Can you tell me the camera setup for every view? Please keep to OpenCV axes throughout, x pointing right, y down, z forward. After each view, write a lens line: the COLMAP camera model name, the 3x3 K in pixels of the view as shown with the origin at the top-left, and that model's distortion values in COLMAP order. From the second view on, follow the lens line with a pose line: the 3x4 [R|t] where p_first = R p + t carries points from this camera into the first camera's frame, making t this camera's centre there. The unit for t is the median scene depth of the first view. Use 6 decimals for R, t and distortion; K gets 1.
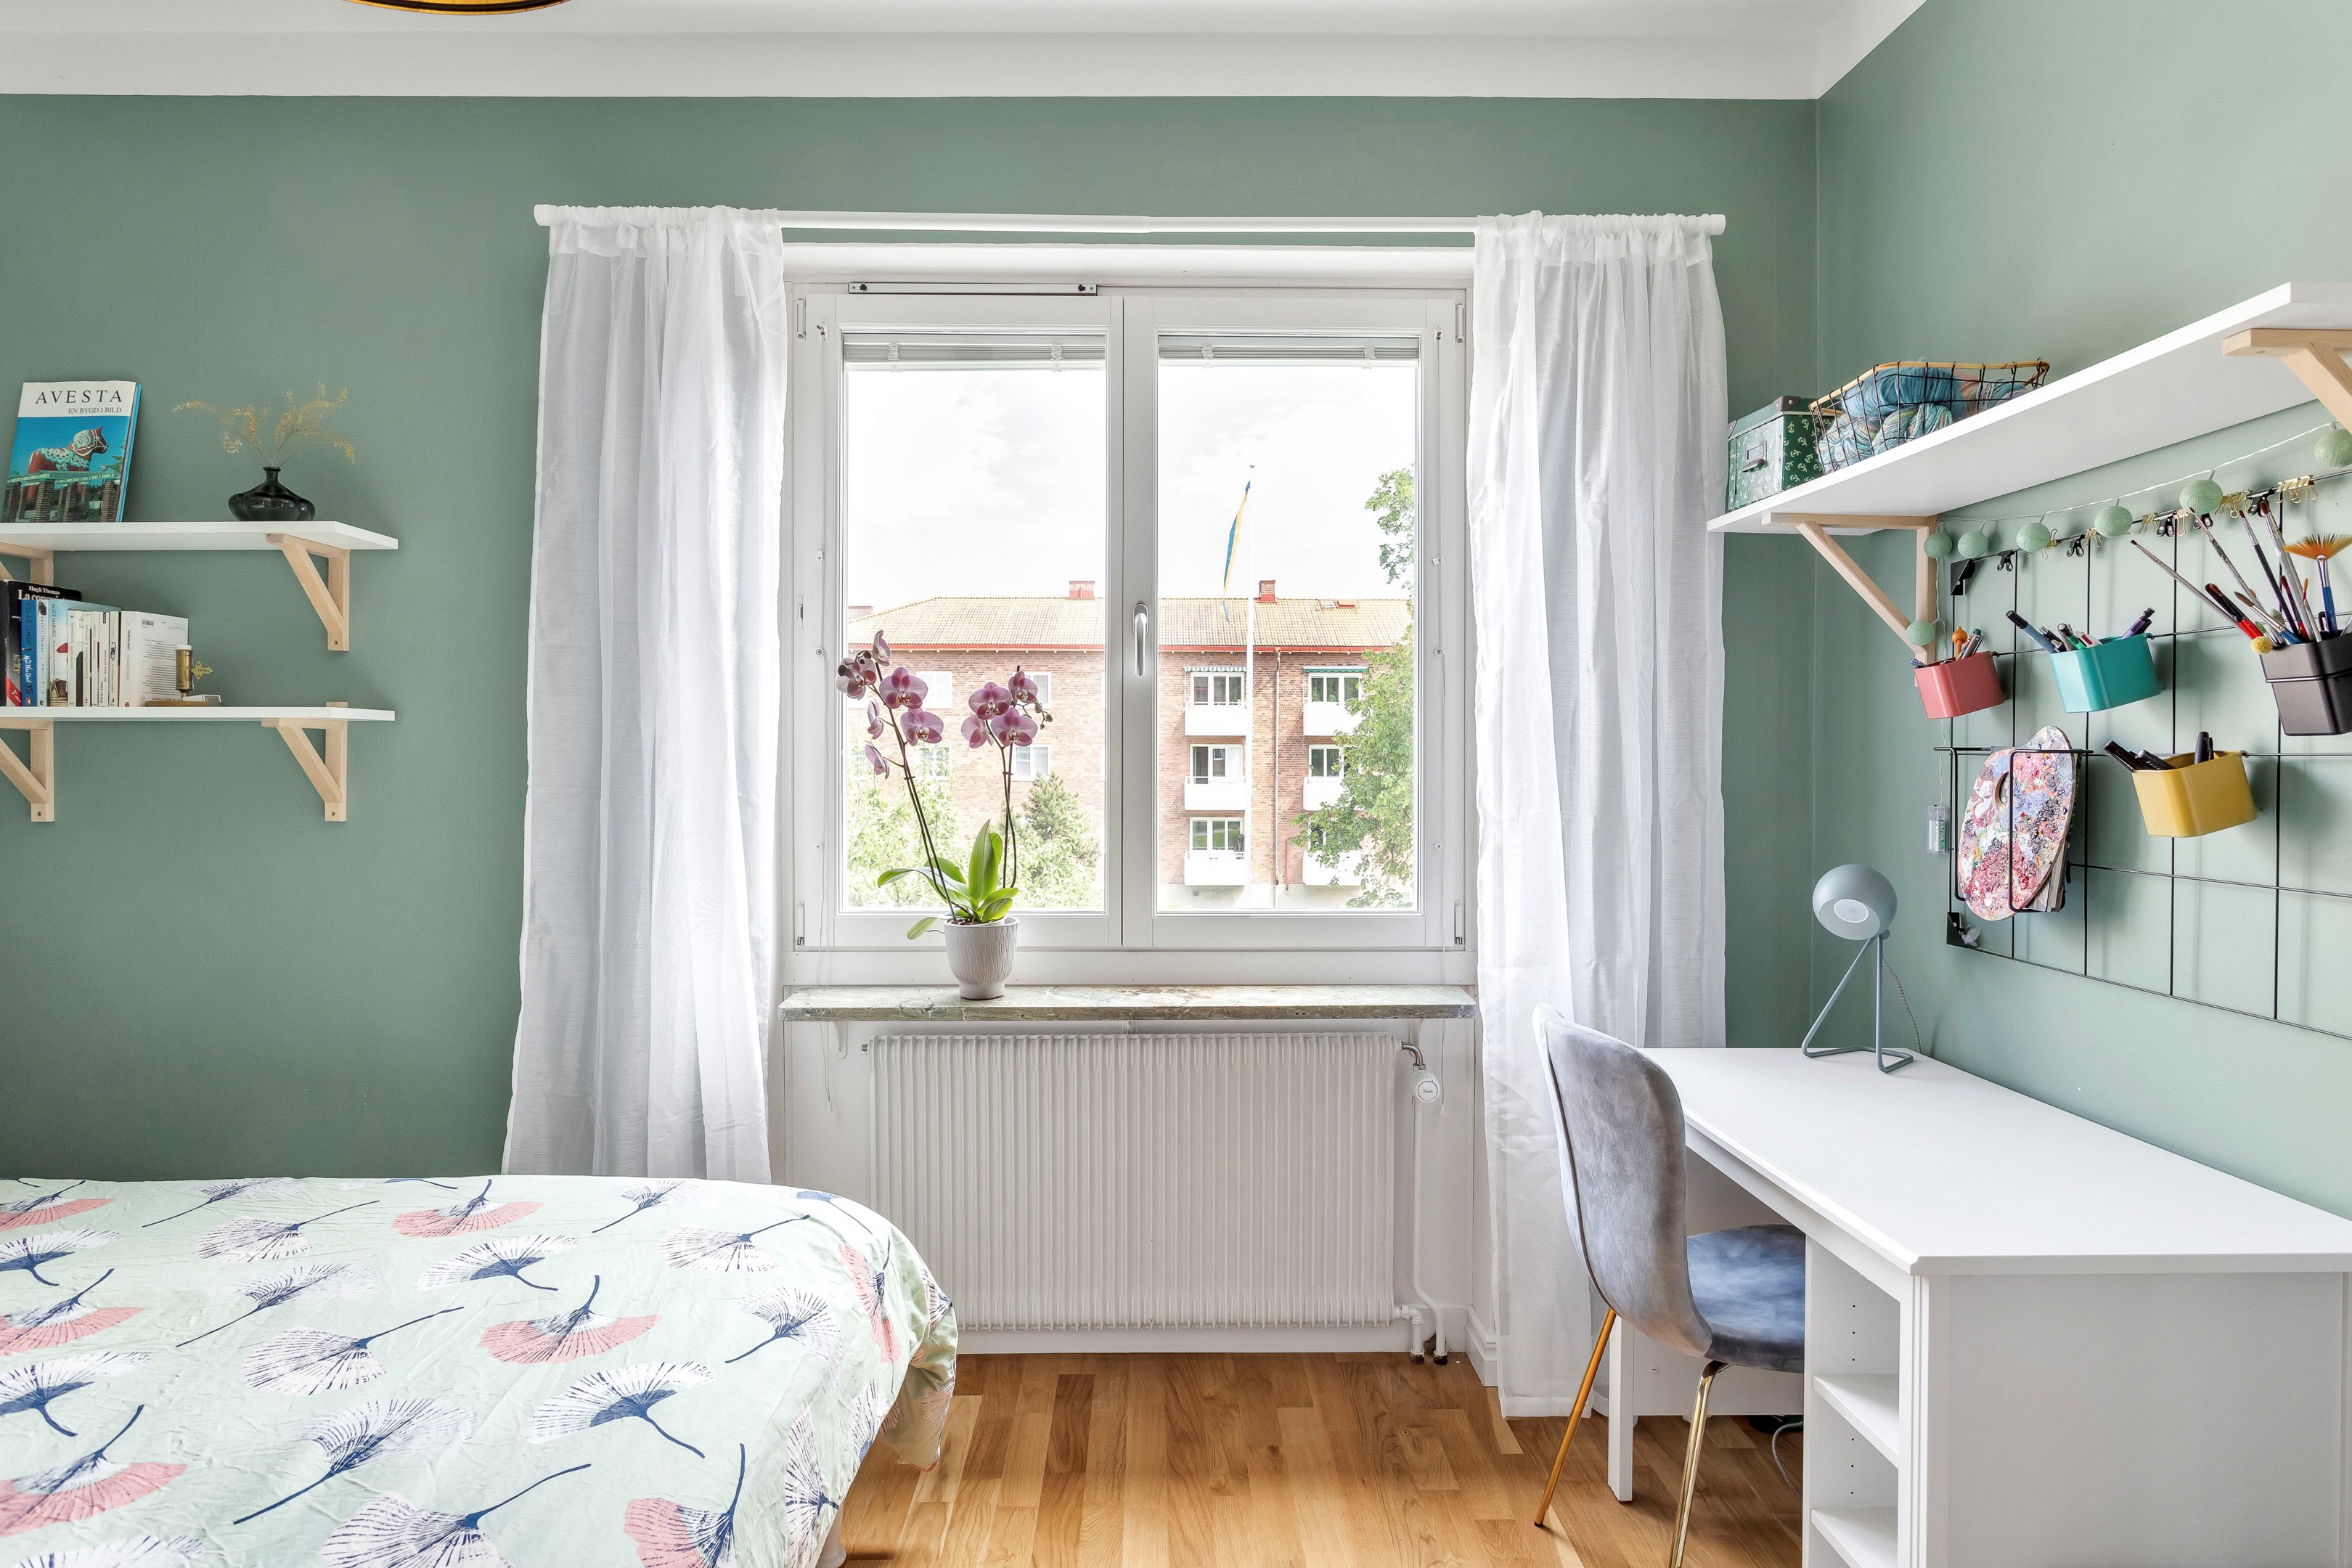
lens RADIAL K [[1307.0, 0, 1167.5], [0, 1307.0, 769.9], [0, 0, 1]] dist [-0.018908, 0.002177]
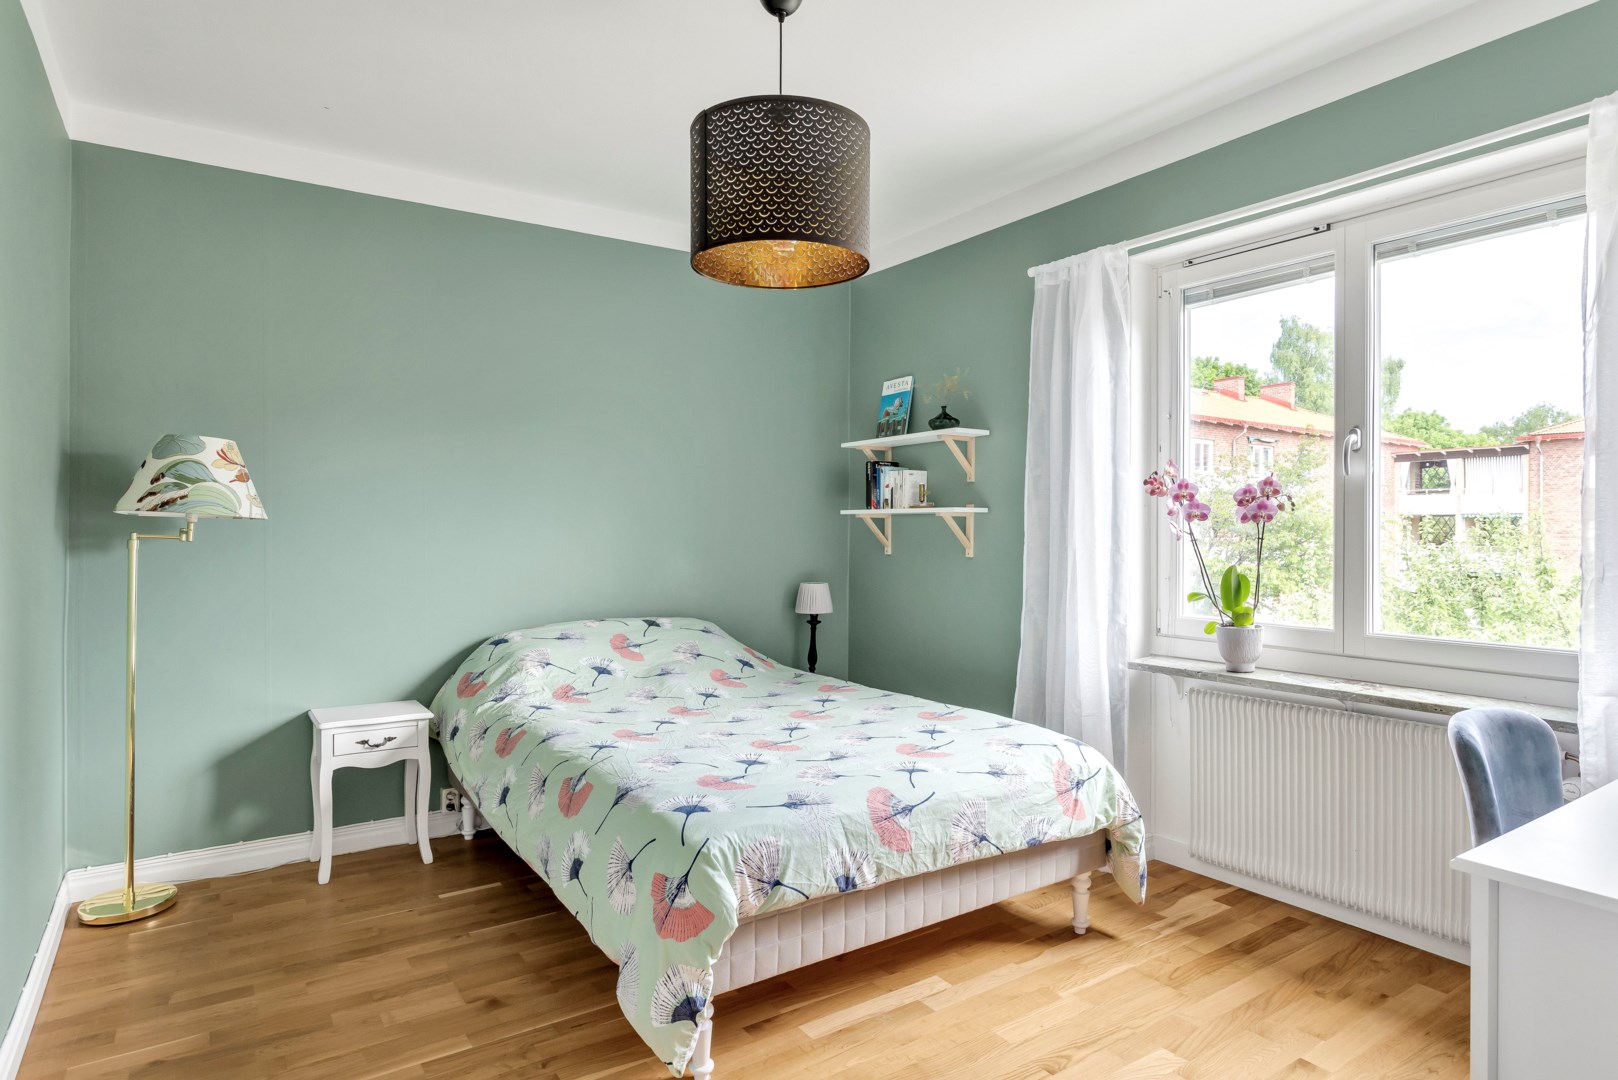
lens RADIAL K [[899.2, 0, 804.2], [0, 899.2, 541.9], [0, 0, 1]] dist [-0.018908, 0.002177]
pose [[0.546202, 0.010954, -0.837582, 0.542219], [-0.011246, 0.999920, 0.005743, 0.007192], [0.837578, 0.006282, 0.546282, -0.105009]]
